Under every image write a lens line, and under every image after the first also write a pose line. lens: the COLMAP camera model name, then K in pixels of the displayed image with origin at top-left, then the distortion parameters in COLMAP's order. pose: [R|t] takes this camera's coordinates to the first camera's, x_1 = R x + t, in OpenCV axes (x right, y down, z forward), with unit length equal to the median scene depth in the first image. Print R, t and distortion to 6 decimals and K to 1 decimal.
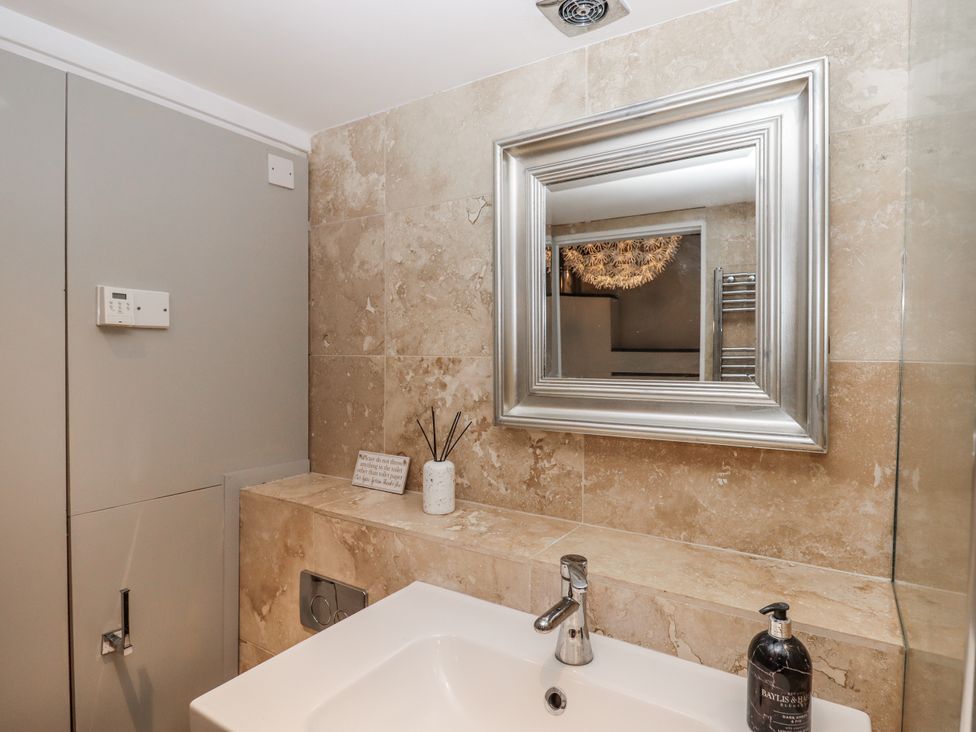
lens RADIAL K [[541.7, 0, 491.9], [0, 541.7, 364.9], [0, 0, 1]] dist [-0.000624, -0.010750]
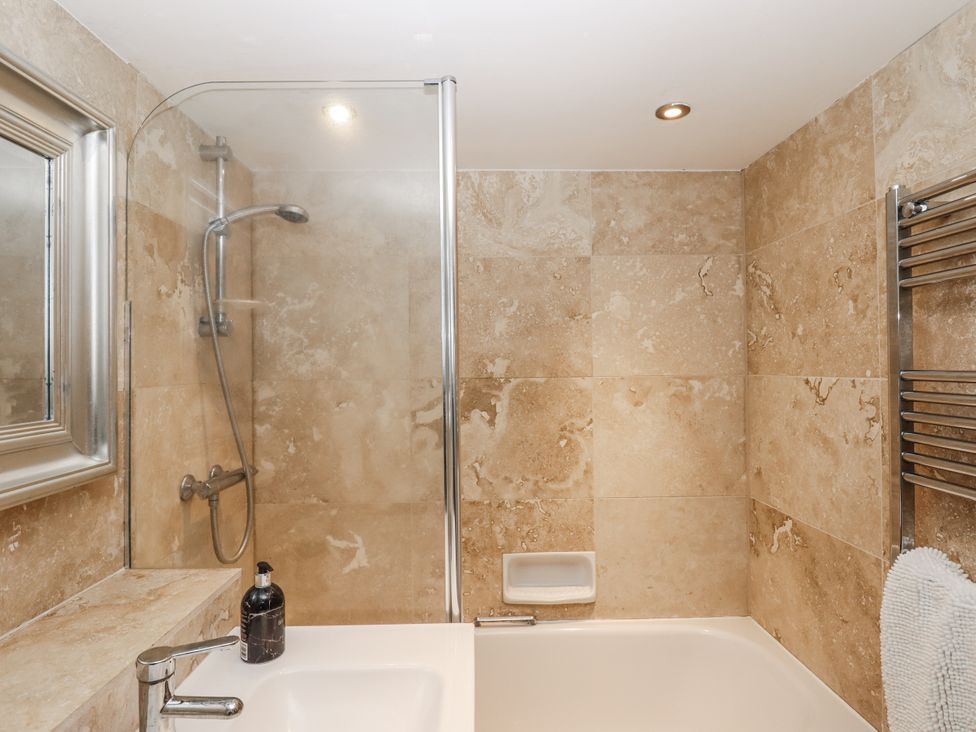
lens RADIAL K [[541.7, 0, 483.3], [0, 541.7, 364.8], [0, 0, 1]] dist [-0.000624, -0.010750]
pose [[-0.544613, 0.004467, 0.838675, -0.491277], [0.025236, 0.999620, 0.011063, -0.037205], [-0.838307, 0.027190, -0.544519, 0.650368]]
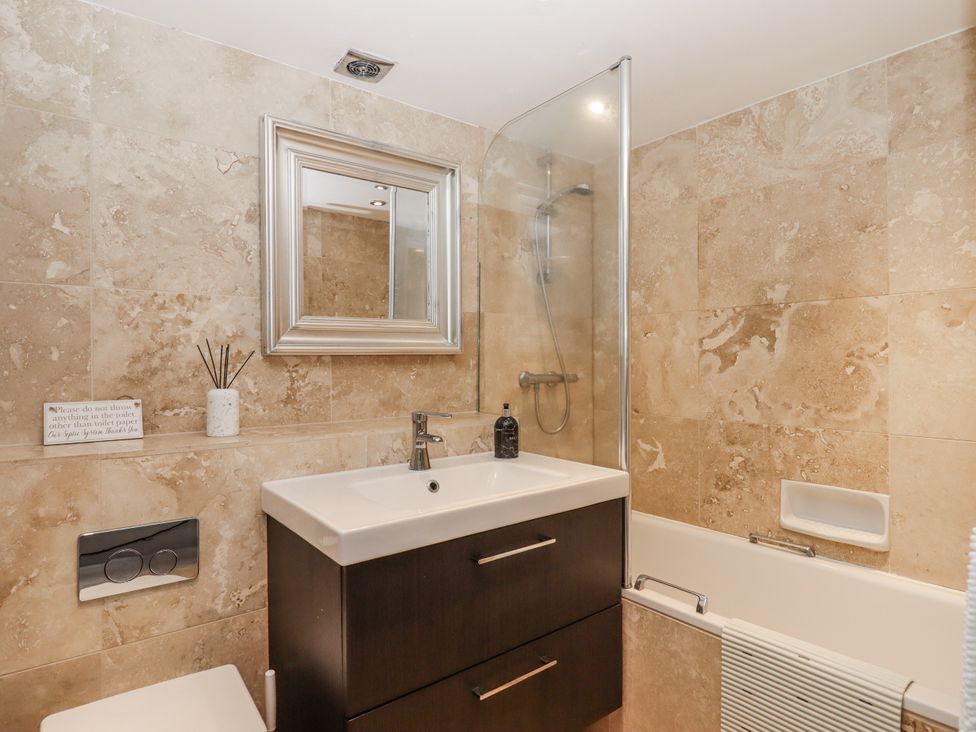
lens RADIAL K [[541.7, 0, 485.5], [0, 541.7, 367.2], [0, 0, 1]] dist [-0.000624, -0.010750]
pose [[0.339240, -0.020606, 0.940474, -0.887825], [0.023812, 0.999628, 0.013312, 0.127308], [-0.940399, 0.017878, 0.339604, 0.140120]]
